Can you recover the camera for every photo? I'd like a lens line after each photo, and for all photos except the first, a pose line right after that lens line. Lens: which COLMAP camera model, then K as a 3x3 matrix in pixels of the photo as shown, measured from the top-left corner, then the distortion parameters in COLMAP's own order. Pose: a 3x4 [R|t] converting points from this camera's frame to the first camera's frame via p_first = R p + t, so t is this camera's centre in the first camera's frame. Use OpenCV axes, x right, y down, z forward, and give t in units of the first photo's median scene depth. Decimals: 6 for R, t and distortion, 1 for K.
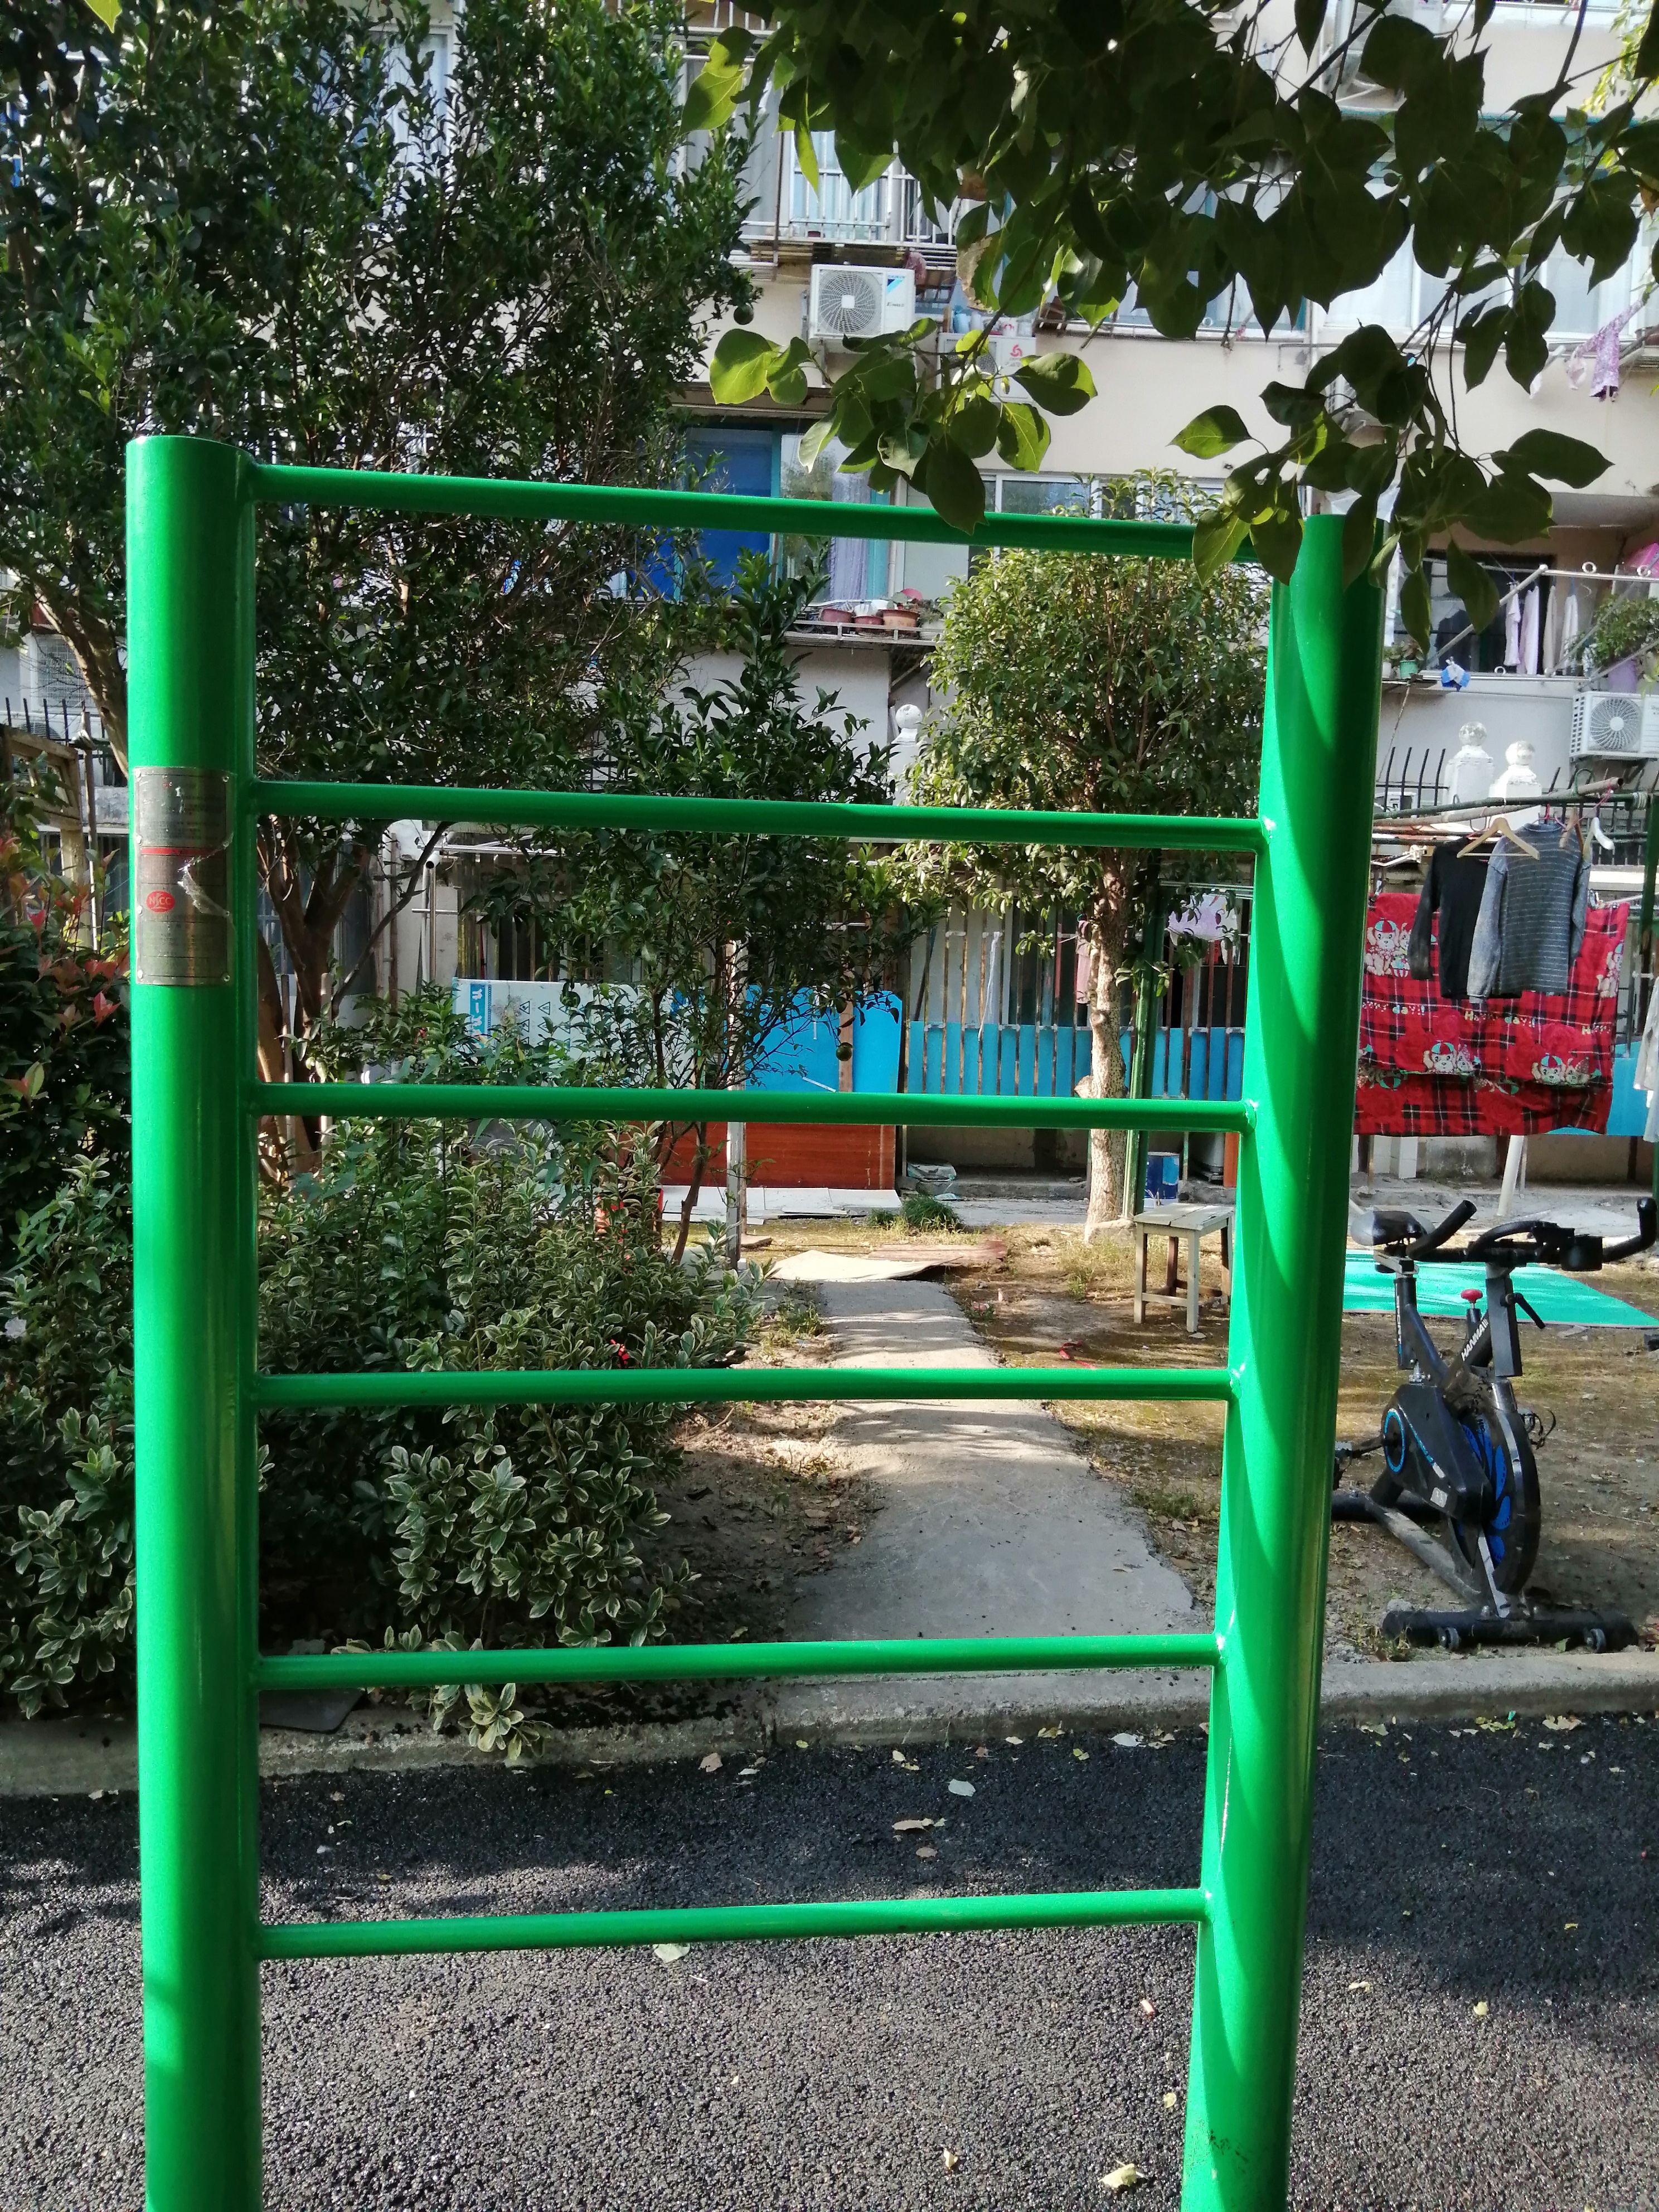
lens RADIAL K [[1789.5, 0, 783.3], [0, 1789.5, 1132.9], [0, 0, 1]] dist [0.020741, -0.066952]
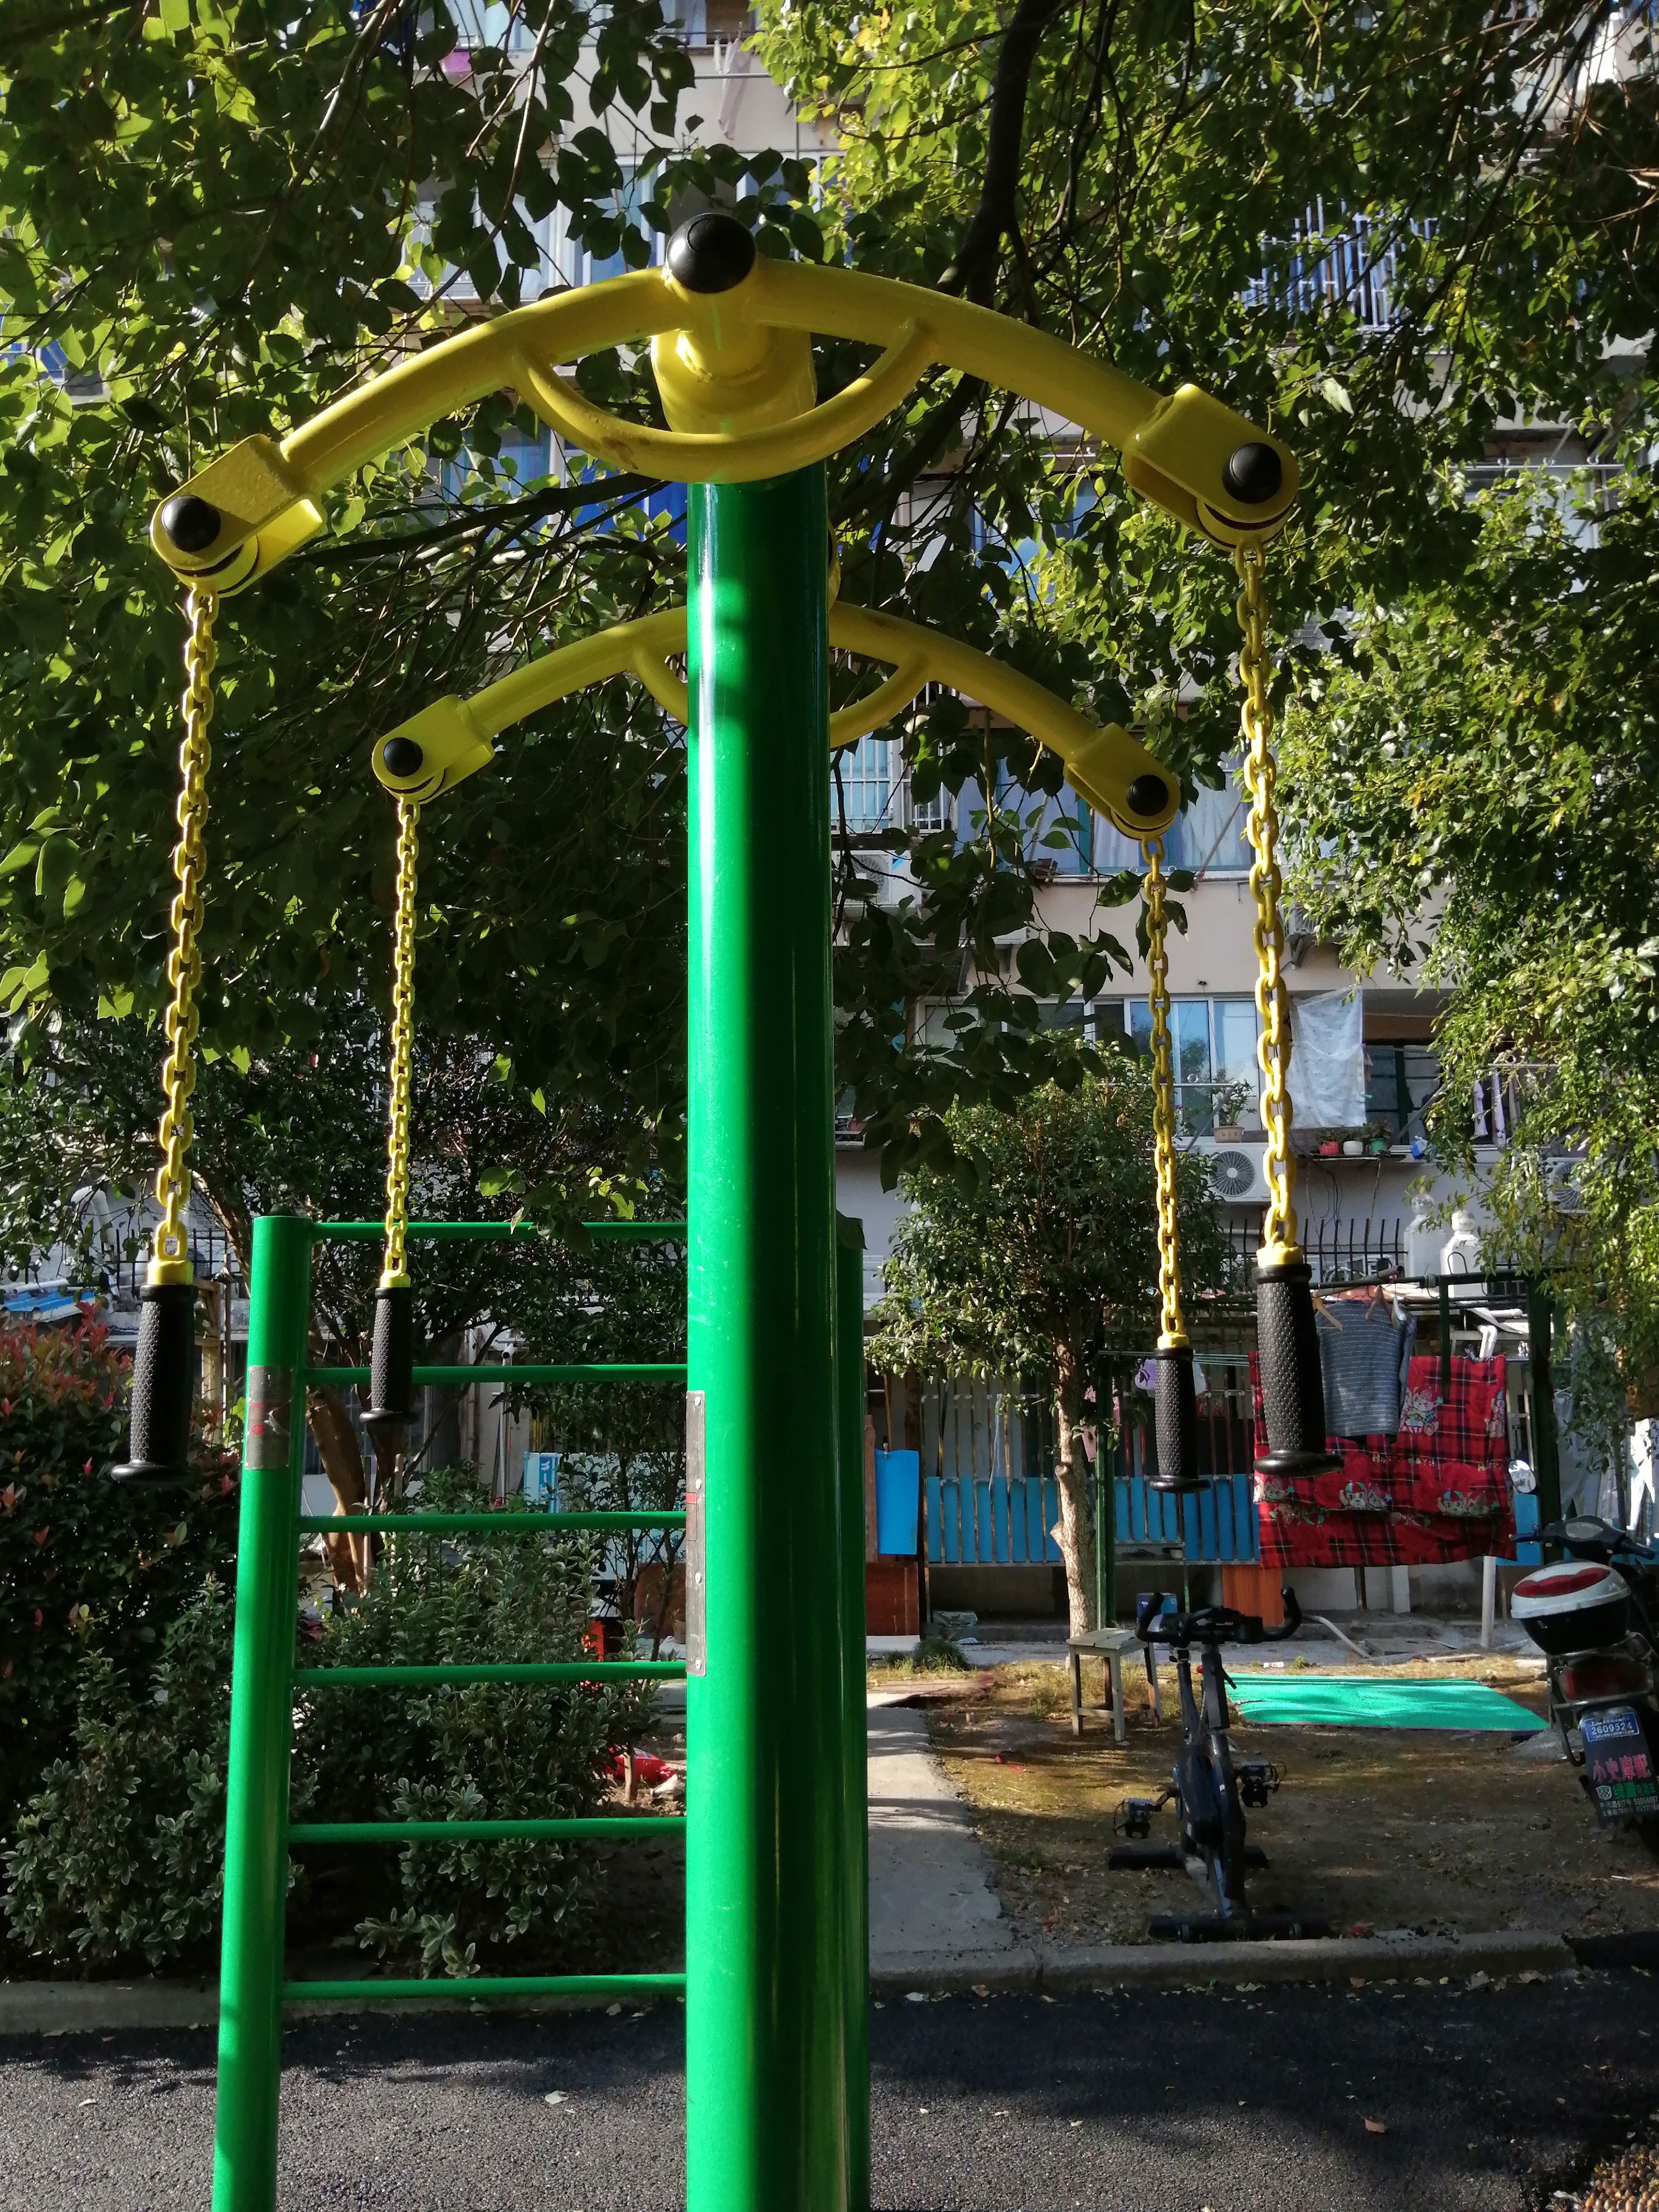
lens RADIAL K [[1789.5, 0, 791.5], [0, 1789.5, 1093.9], [0, 0, 1]] dist [0.020741, -0.066952]
pose [[0.997568, -0.044559, -0.053594, 0.207956], [0.028149, 0.961018, -0.275050, 0.045311], [0.063761, 0.272873, 0.959935, -0.555036]]
